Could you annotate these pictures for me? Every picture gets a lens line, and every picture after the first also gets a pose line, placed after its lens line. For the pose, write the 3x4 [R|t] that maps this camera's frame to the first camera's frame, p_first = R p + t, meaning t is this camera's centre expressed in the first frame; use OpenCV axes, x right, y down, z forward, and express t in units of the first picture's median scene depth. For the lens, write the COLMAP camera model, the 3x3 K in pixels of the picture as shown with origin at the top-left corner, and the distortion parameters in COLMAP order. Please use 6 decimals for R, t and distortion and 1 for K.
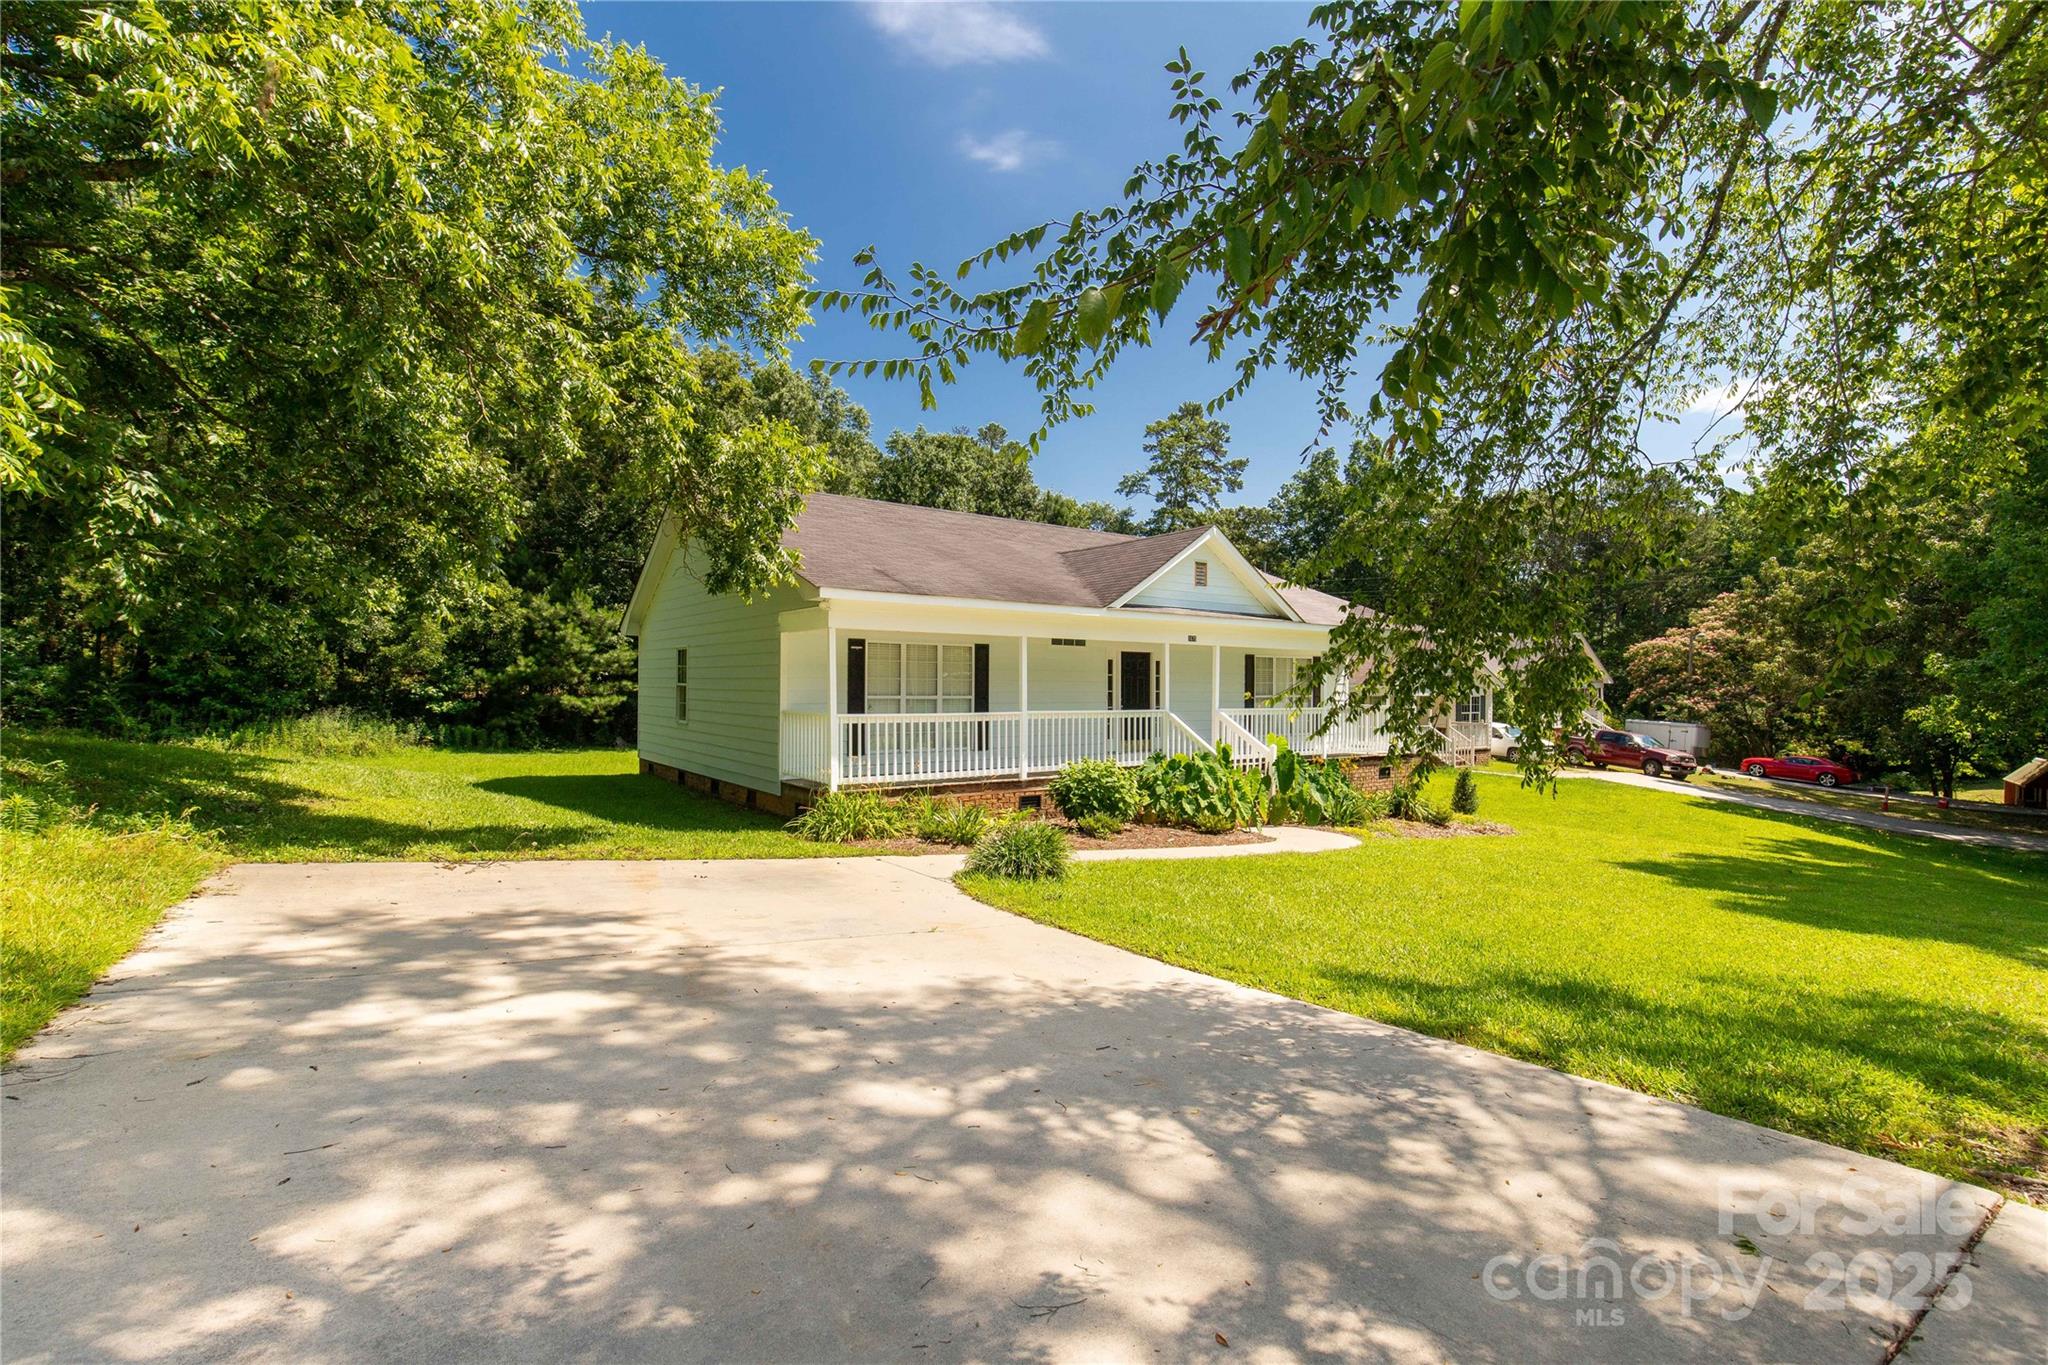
lens RADIAL K [[901.0, 0, 1024.0], [0, 901.0, 682.5], [0, 0, 1]] dist [-0.000986, -0.000083]
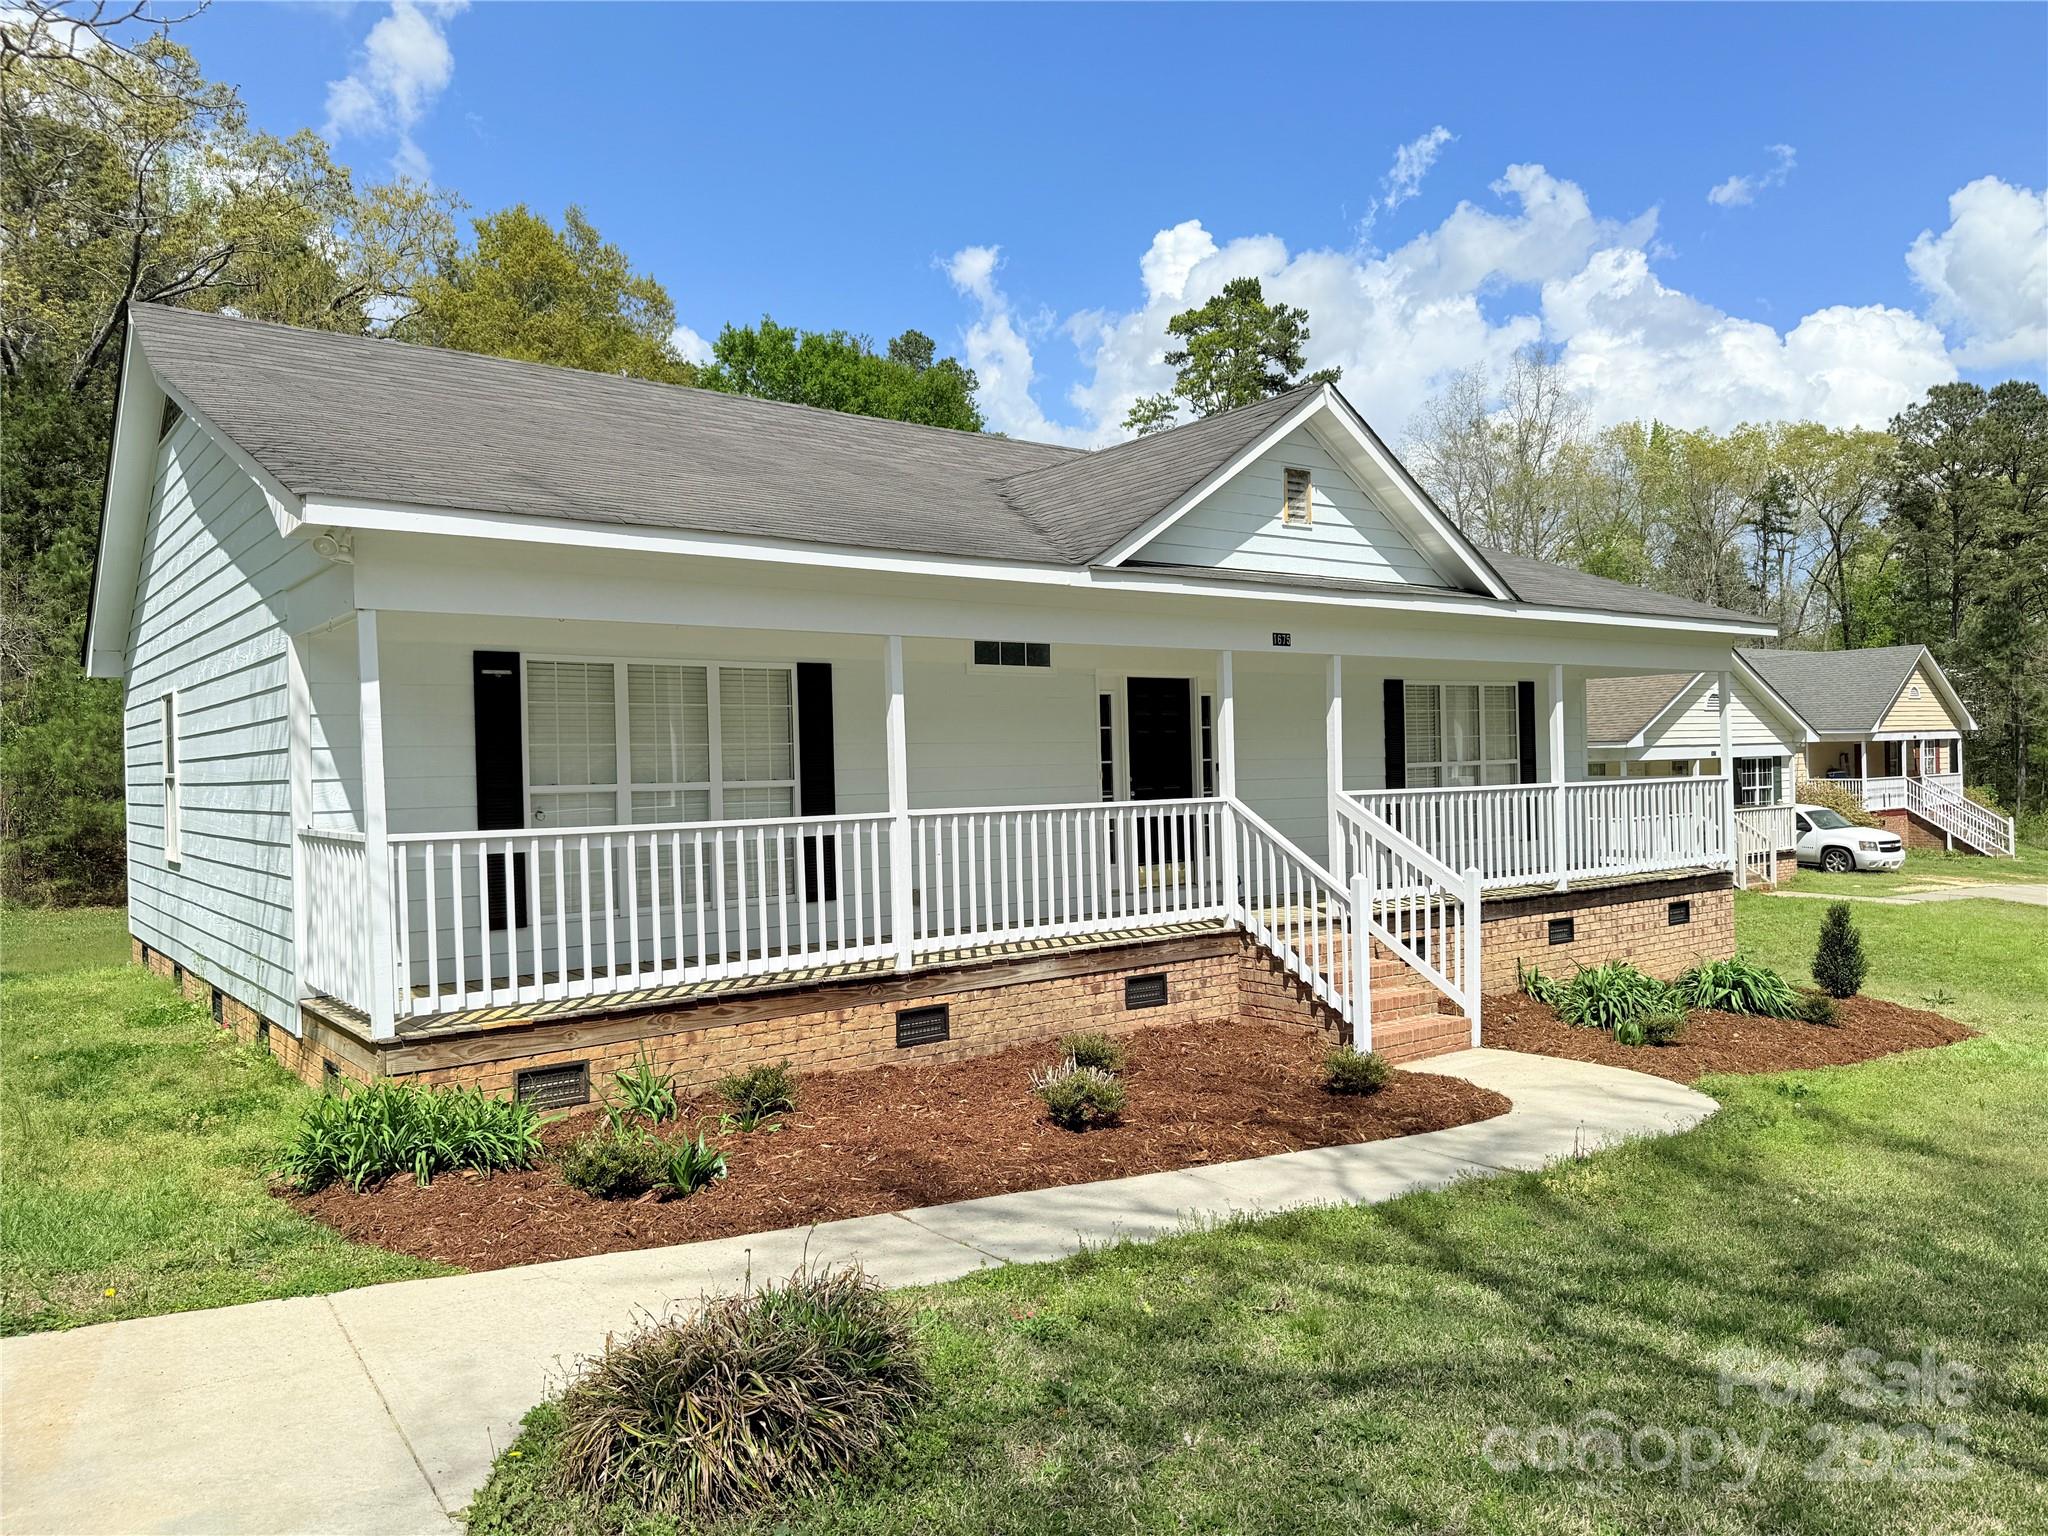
lens RADIAL K [[1467.1, 0, 1024.0], [0, 1467.1, 768.0], [0, 0, 1]] dist [0.001519, 0.000098]
pose [[0.999110, -0.031124, 0.028484, 0.031008], [0.031016, 0.999510, 0.004215, 0.008420], [-0.028601, -0.003328, 0.999585, 0.241092]]
